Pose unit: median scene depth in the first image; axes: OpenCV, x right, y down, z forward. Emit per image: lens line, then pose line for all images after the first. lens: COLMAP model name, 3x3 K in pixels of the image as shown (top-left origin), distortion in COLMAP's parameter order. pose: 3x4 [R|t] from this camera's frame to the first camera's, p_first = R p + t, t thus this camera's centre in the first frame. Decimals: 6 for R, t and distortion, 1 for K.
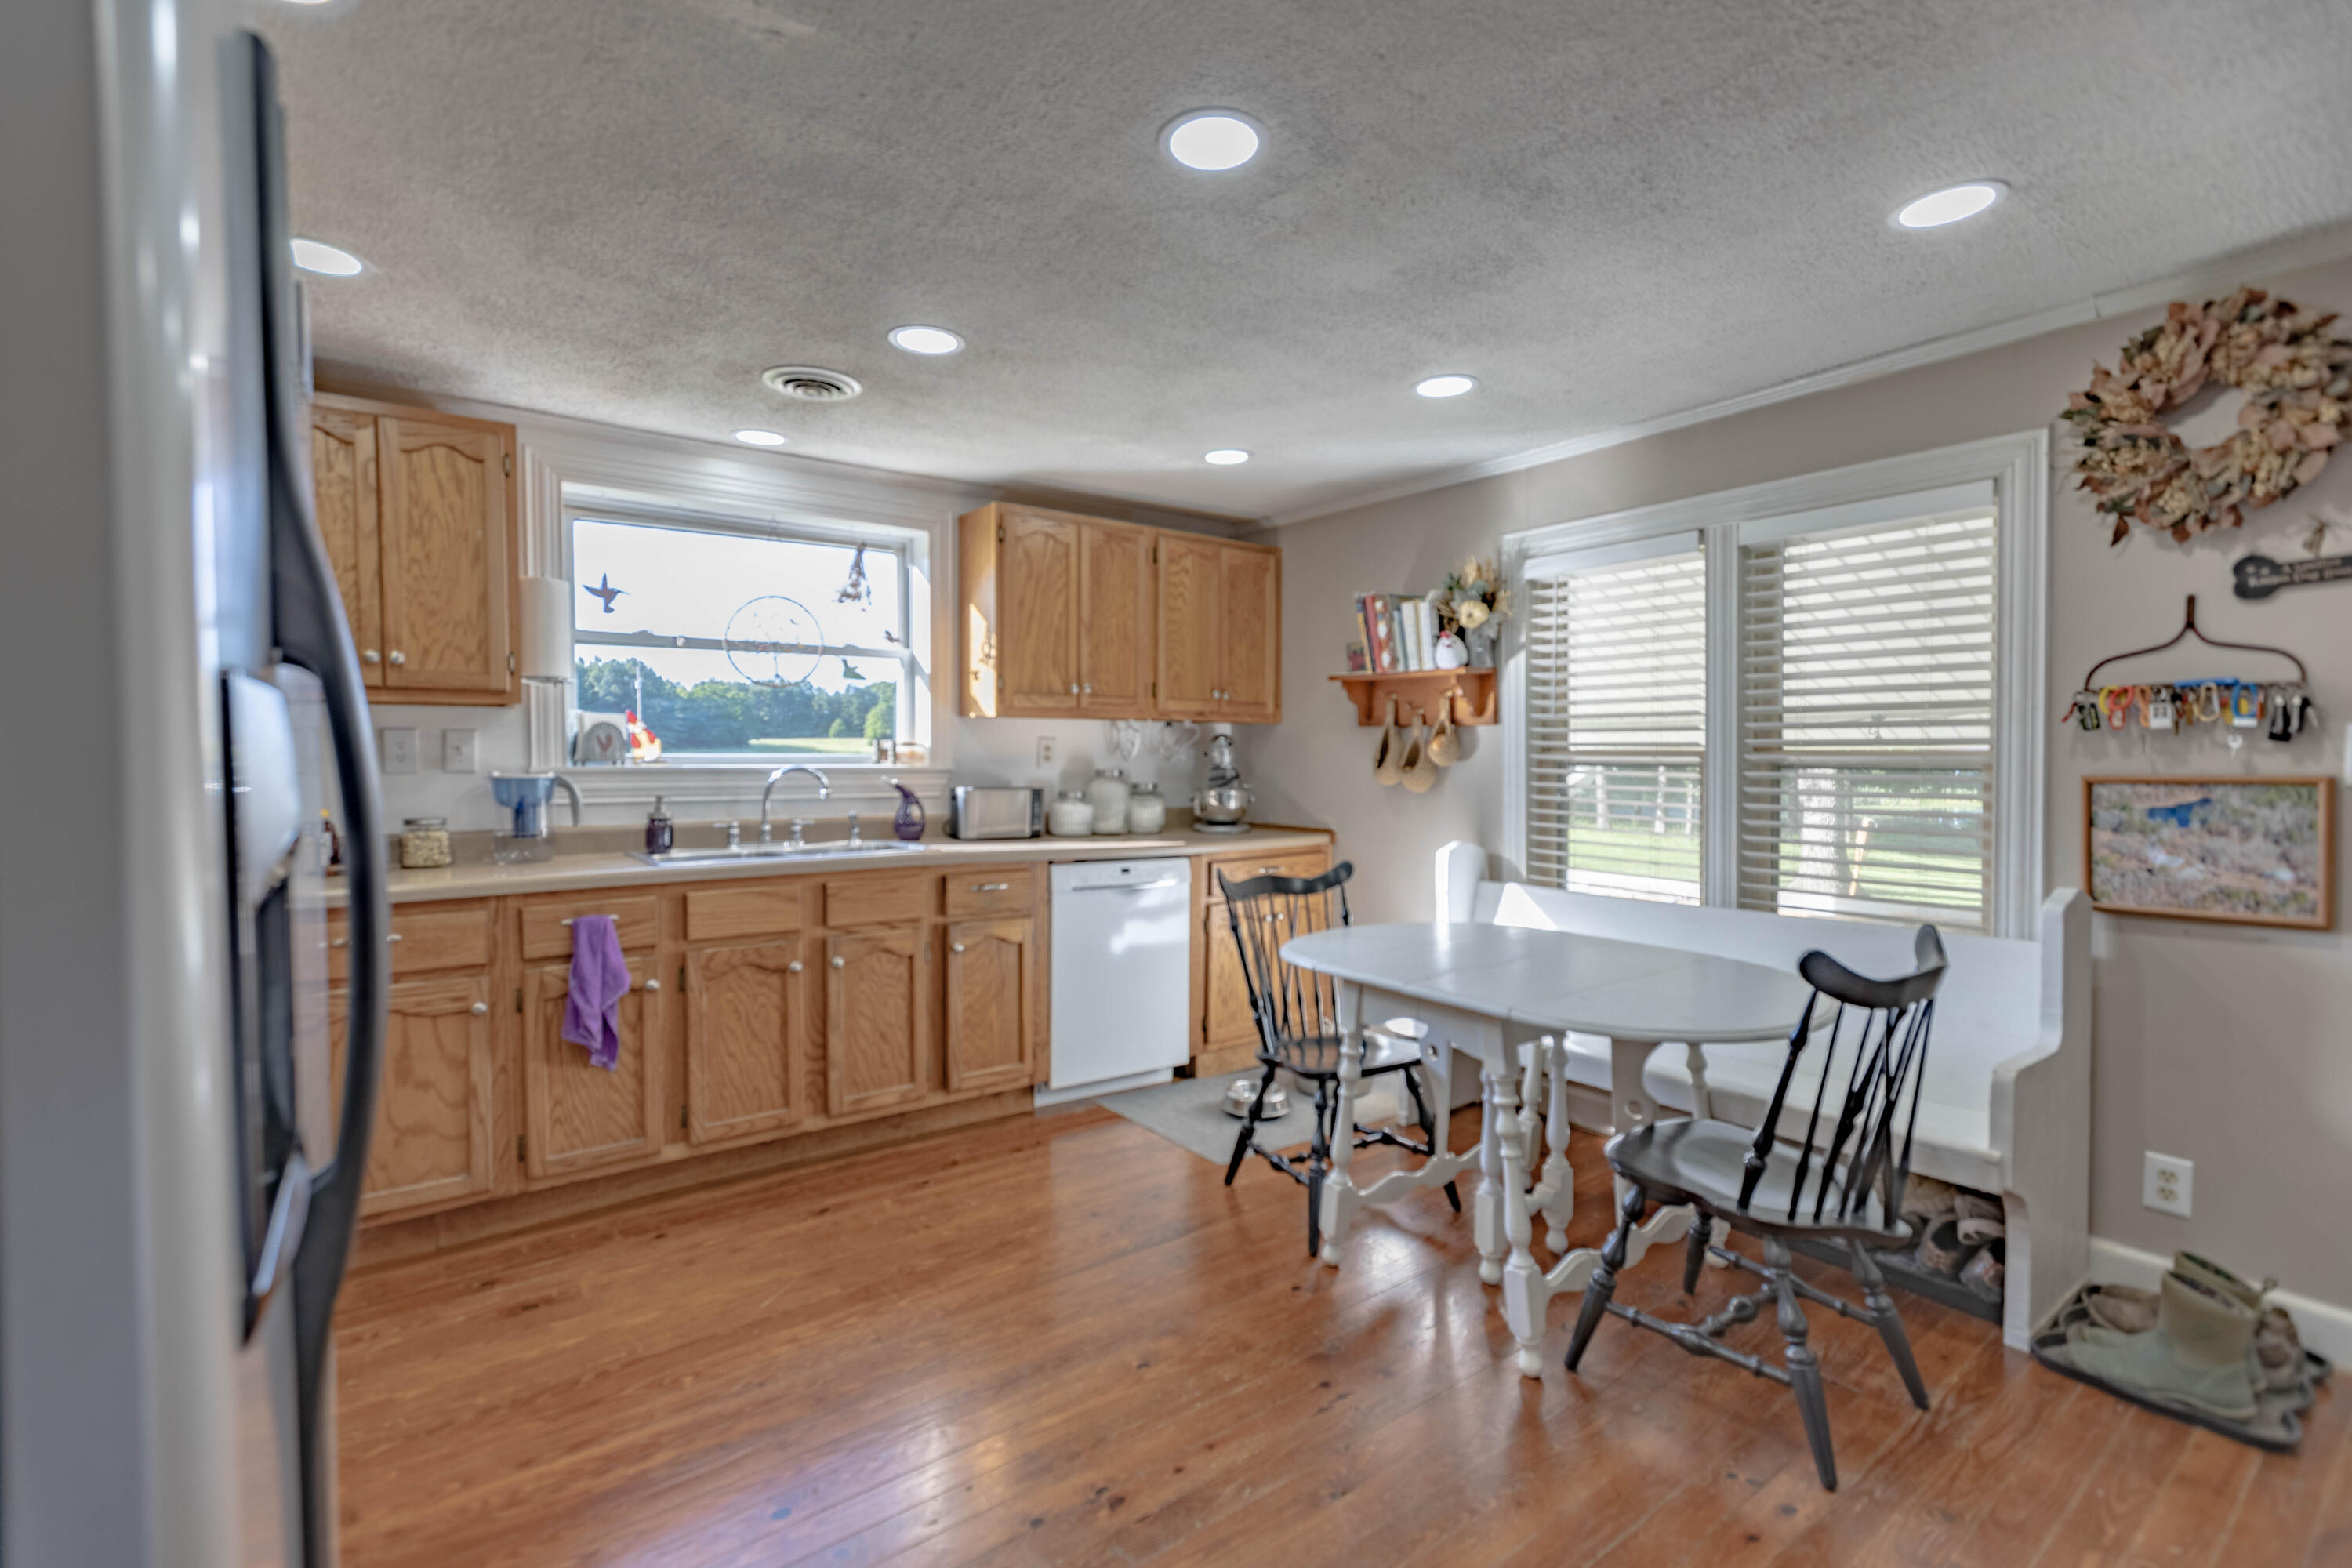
lens RADIAL K [[1035.1, 0, 1169.6], [0, 1035.1, 780.1], [0, 0, 1]] dist [-0.000739, 0.000116]
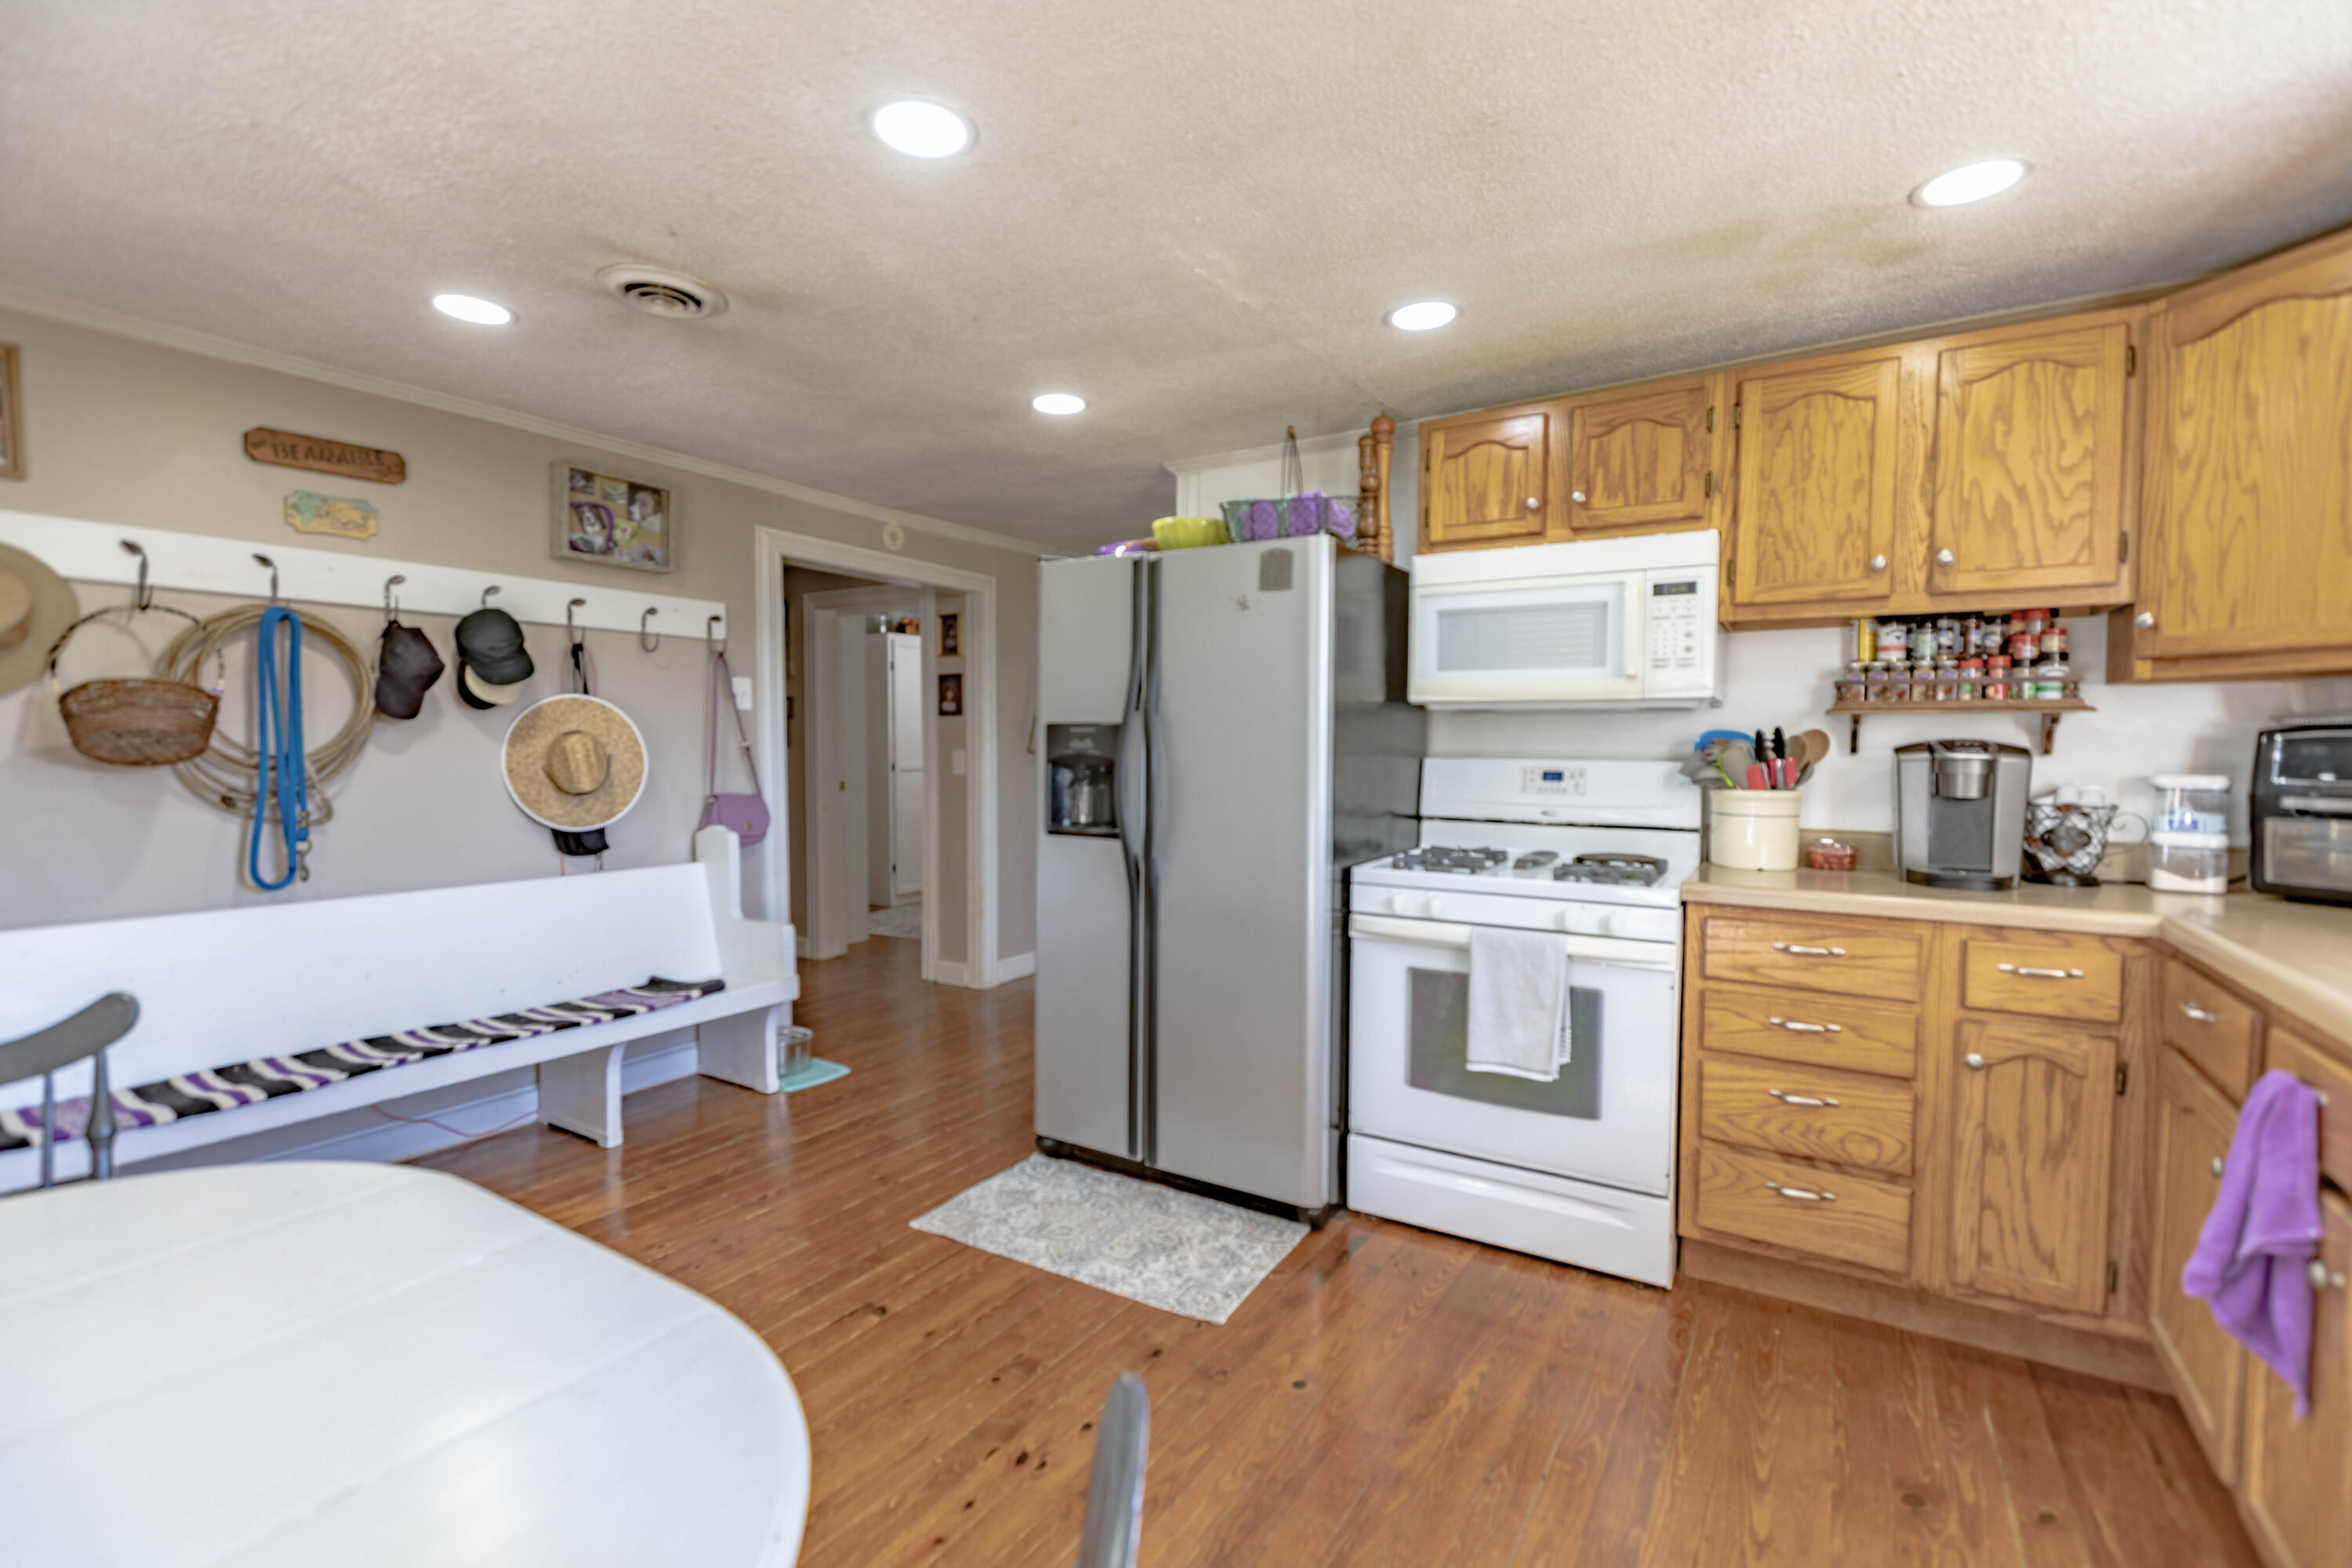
lens RADIAL K [[1053.7, 0, 1184.9], [0, 1053.7, 781.1], [0, 0, 1]] dist [0.014468, 0.000014]
pose [[-0.931338, 0.012689, -0.363934, 0.087050], [-0.013835, 0.997438, 0.070182, -0.030001], [0.363892, 0.070399, -0.928777, 0.990765]]
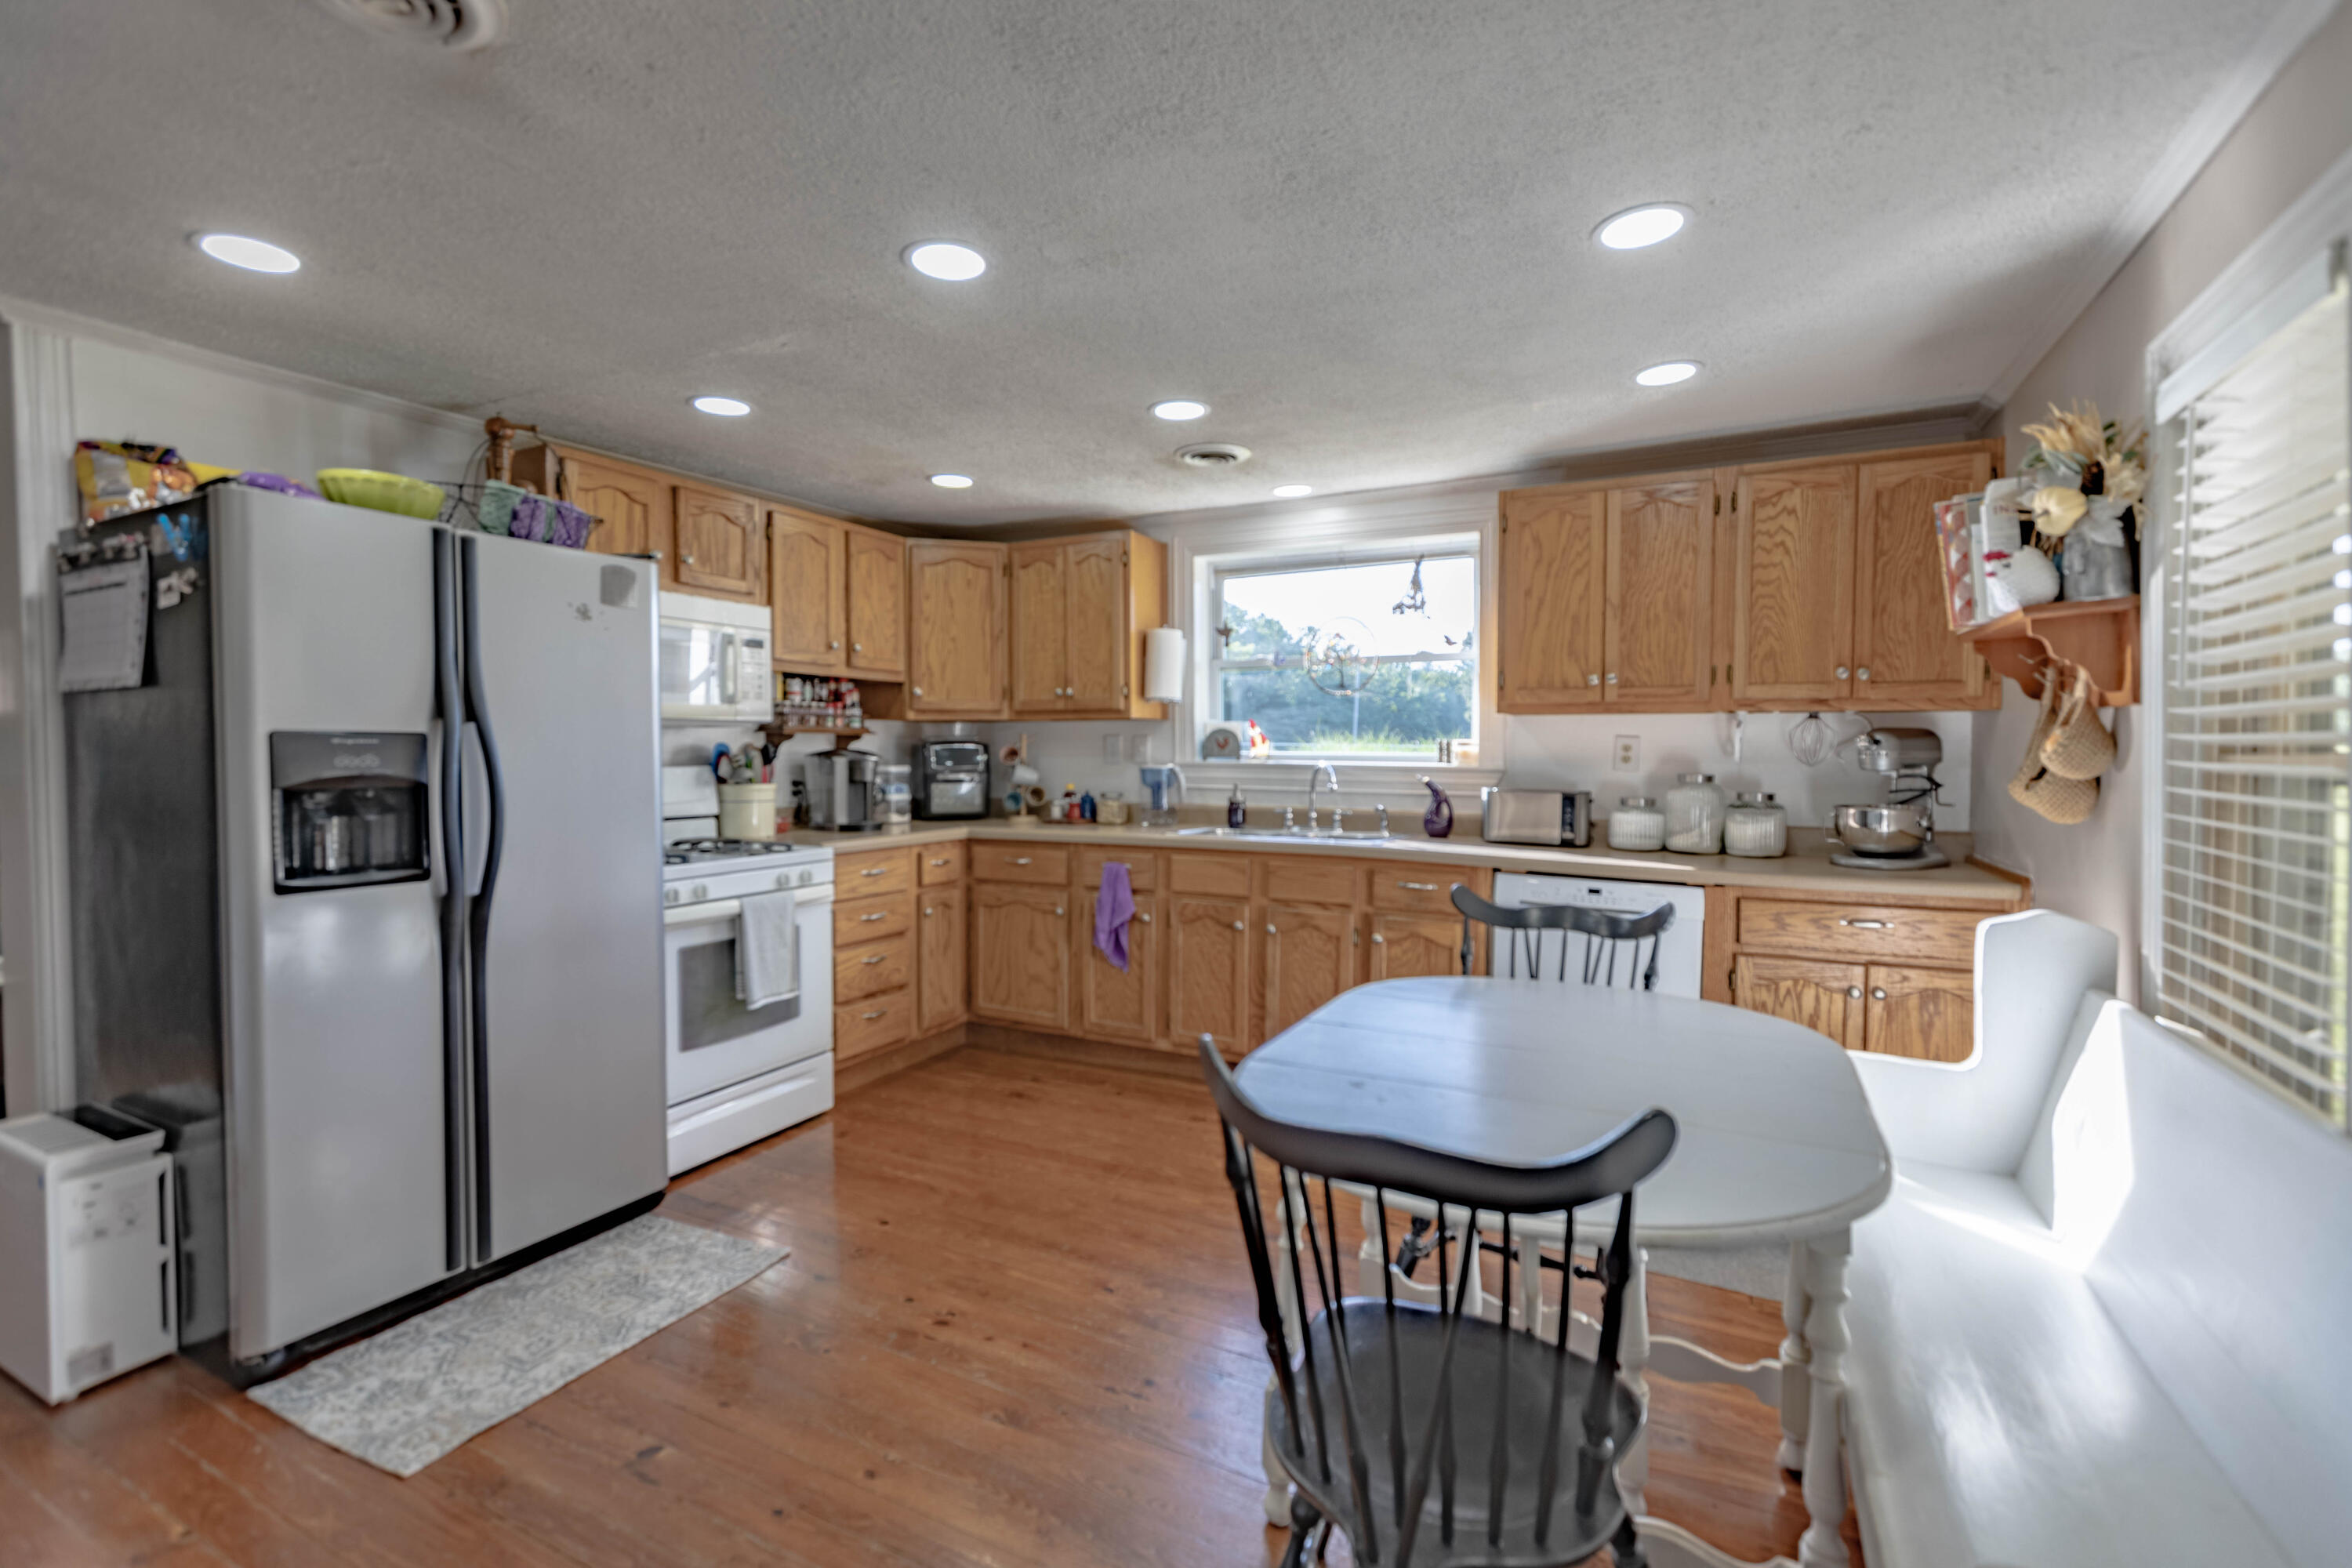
lens RADIAL K [[1035.1, 0, 1169.6], [0, 1035.1, 780.1], [0, 0, 1]] dist [-0.000739, 0.000116]
pose [[0.438285, 0.028339, -0.898389, 0.611352], [-0.026696, 0.999472, 0.018504, -0.011485], [0.898440, 0.015873, 0.438810, 0.332206]]
